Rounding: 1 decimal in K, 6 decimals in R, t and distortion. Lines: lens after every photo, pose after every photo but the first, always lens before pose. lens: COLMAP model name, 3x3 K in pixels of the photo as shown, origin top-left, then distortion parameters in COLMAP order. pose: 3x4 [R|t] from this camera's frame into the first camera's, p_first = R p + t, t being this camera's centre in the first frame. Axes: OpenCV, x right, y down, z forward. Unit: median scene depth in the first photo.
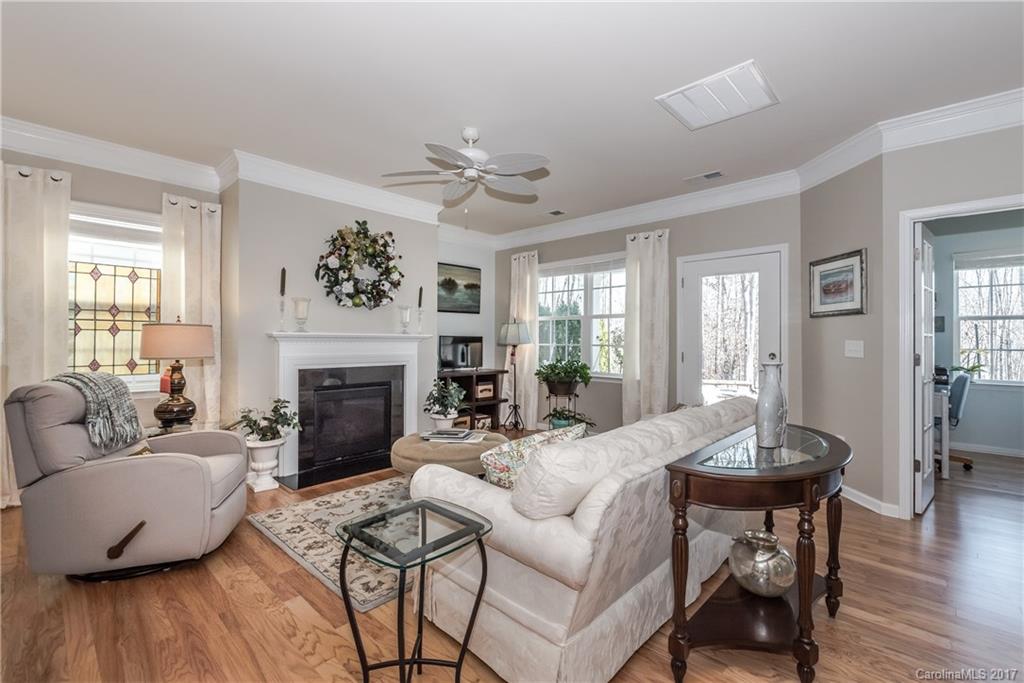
lens RADIAL K [[443.9, 0, 511.1], [0, 443.9, 340.0], [0, 0, 1]] dist [-0.000496, 0.000065]
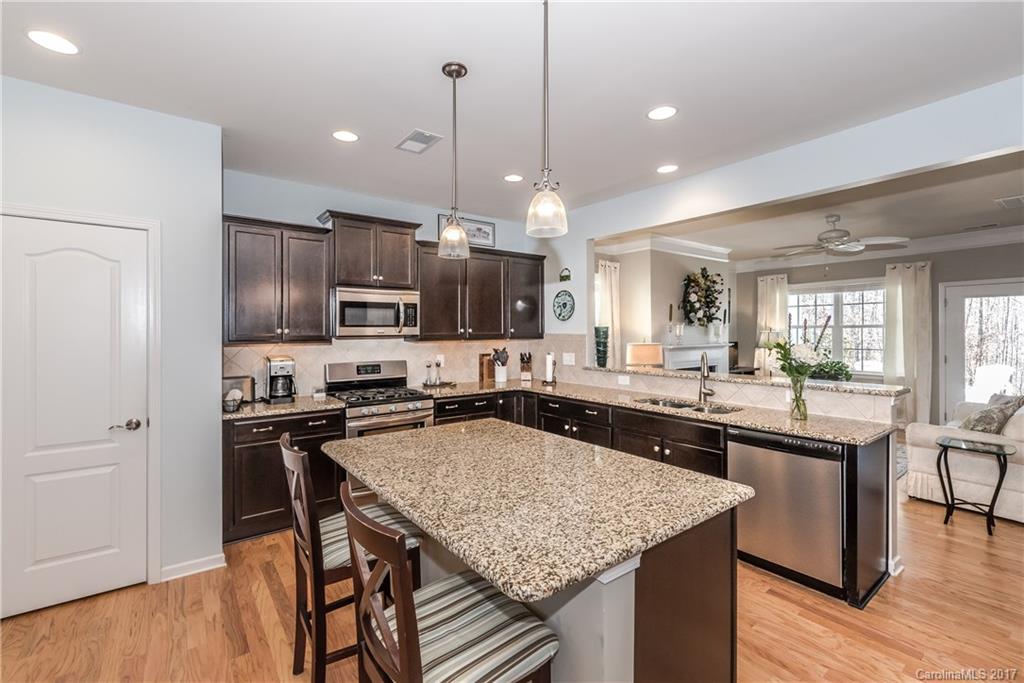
lens RADIAL K [[443.9, 0, 505.0], [0, 443.9, 331.8], [0, 0, 1]] dist [-0.000496, 0.000065]
pose [[0.985279, -0.009632, -0.170683, -0.919472], [0.010519, 0.999935, 0.004293, -0.085928], [0.170631, -0.006025, 0.985317, -0.705908]]
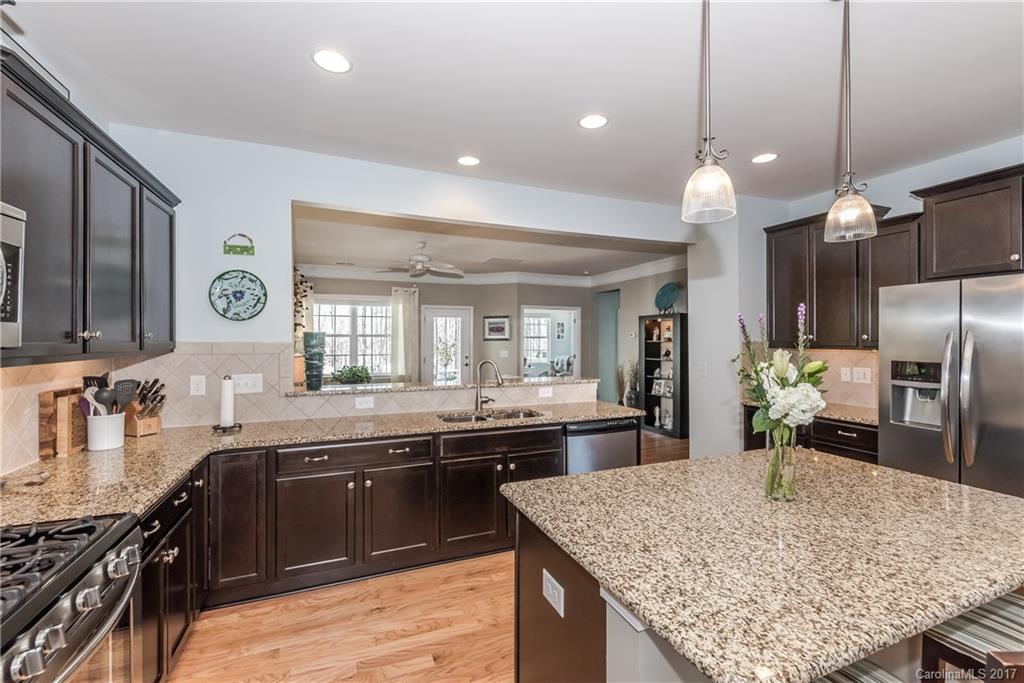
lens RADIAL K [[443.9, 0, 507.4], [0, 443.9, 337.6], [0, 0, 1]] dist [-0.000496, 0.000065]
pose [[0.422696, -0.004423, 0.906261, -1.527487], [0.001876, 0.999990, 0.004005, -0.083455], [-0.906269, 0.000008, 0.422700, -0.100598]]
